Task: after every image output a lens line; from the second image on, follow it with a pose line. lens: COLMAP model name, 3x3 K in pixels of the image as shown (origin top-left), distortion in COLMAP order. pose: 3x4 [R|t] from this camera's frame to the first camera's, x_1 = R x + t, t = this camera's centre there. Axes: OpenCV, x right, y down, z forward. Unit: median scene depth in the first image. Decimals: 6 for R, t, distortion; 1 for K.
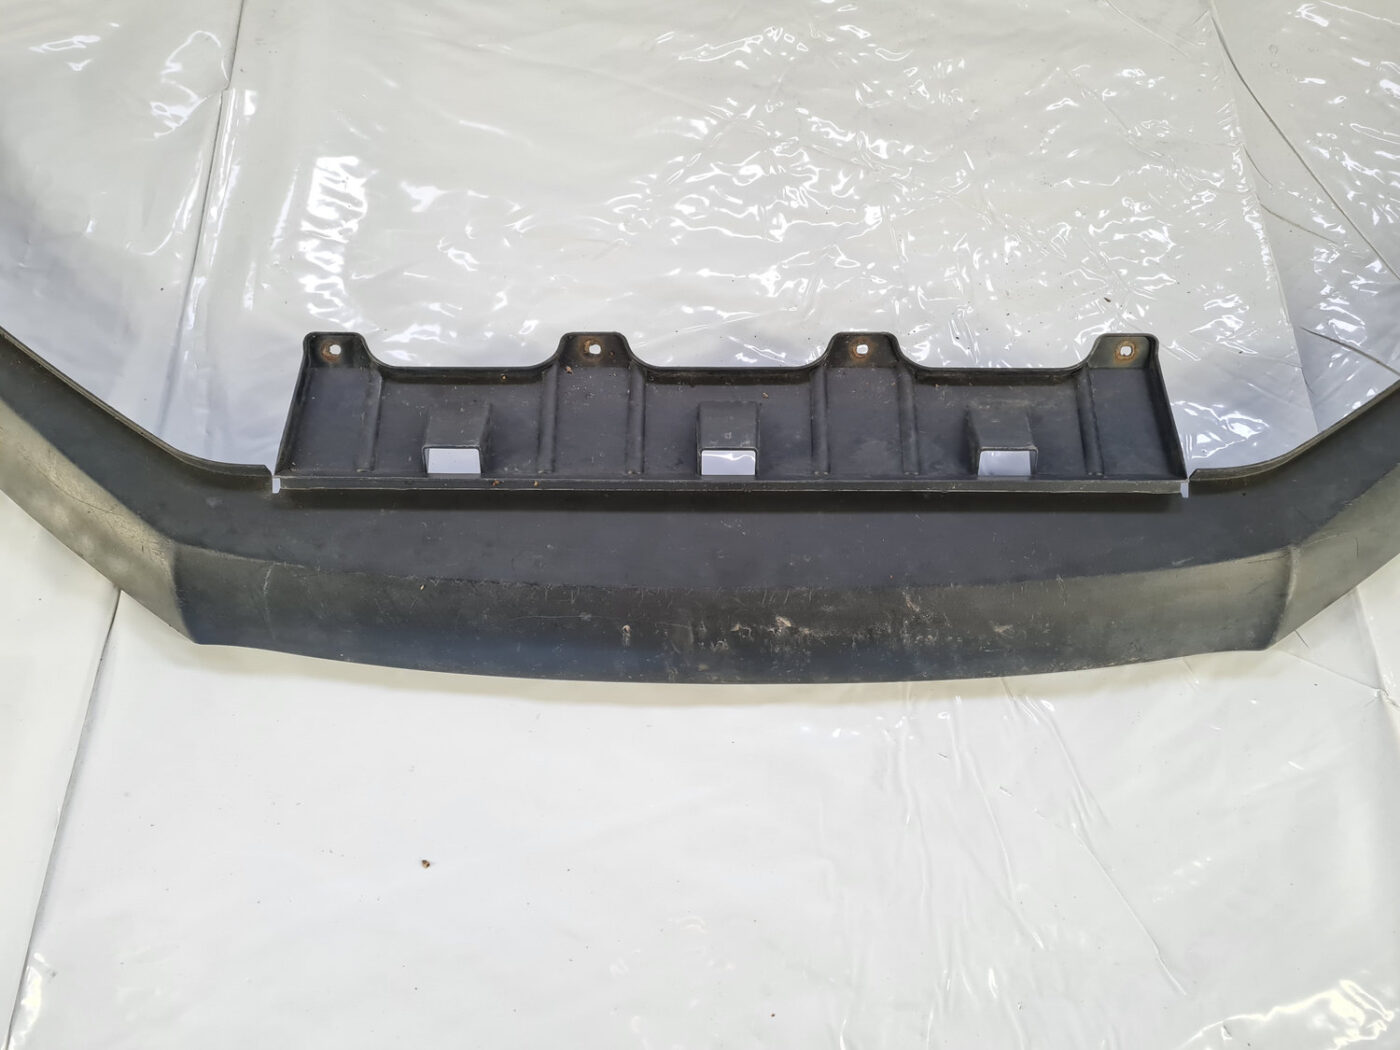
lens RADIAL K [[1044.8, 0, 702.2], [0, 1044.8, 514.5], [0, 0, 1]] dist [0.048592, -0.037938]
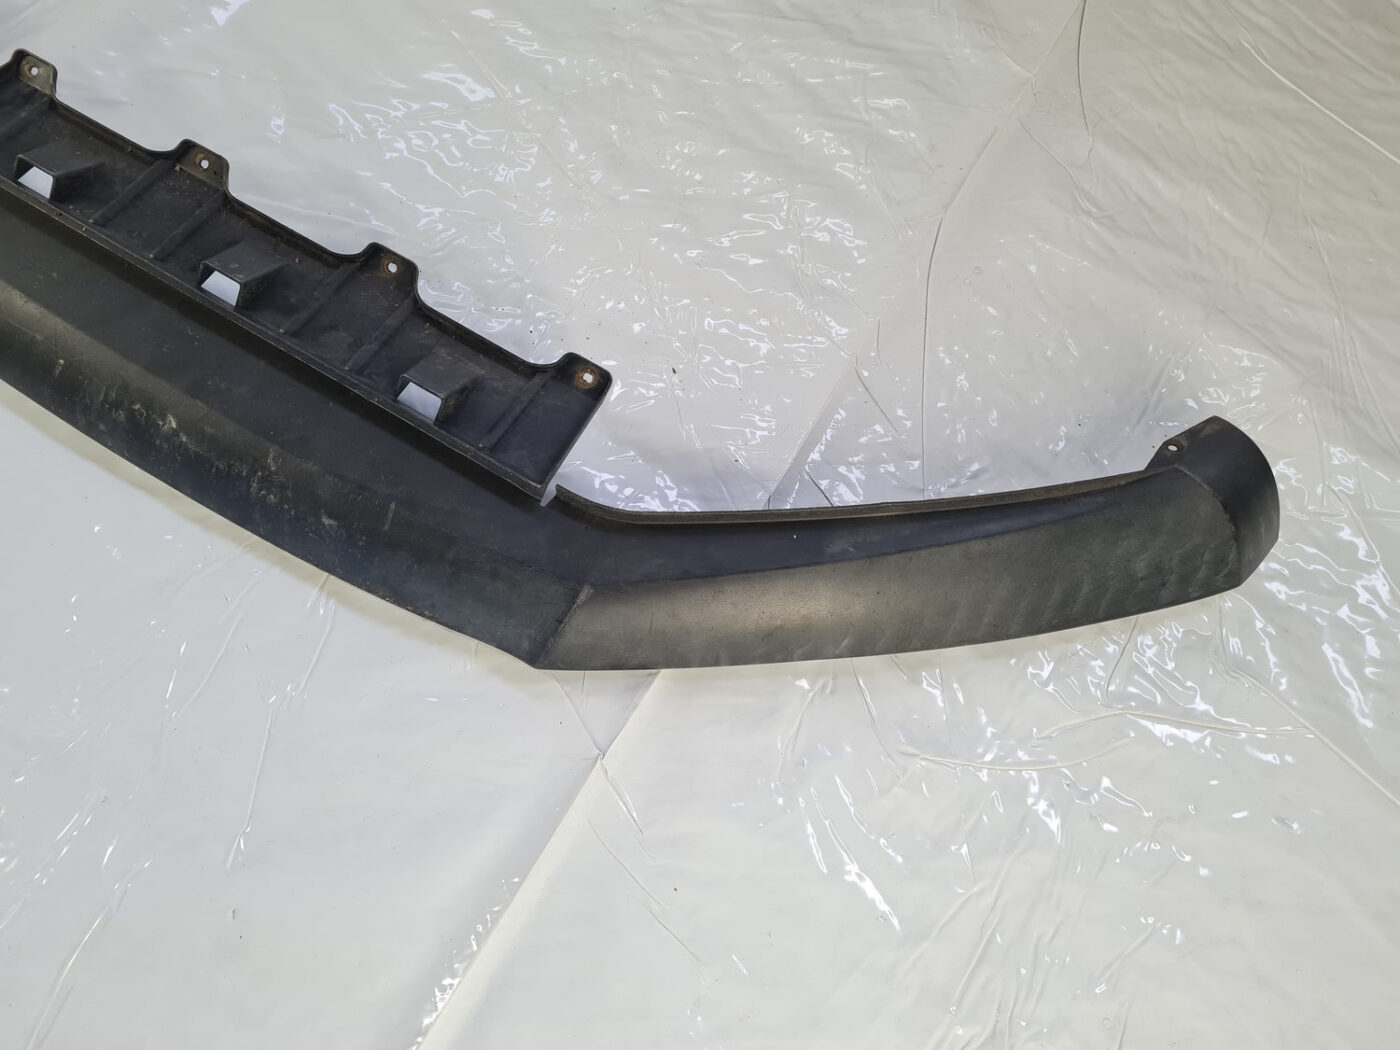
lens RADIAL K [[1044.8, 0, 699.8], [0, 1044.8, 527.1], [0, 0, 1]] dist [0.048592, -0.037938]
pose [[0.860535, 0.484952, -0.155889, 0.749734], [-0.500045, 0.862571, -0.076982, 0.004686], [0.097132, 0.144197, 0.984770, -0.036621]]
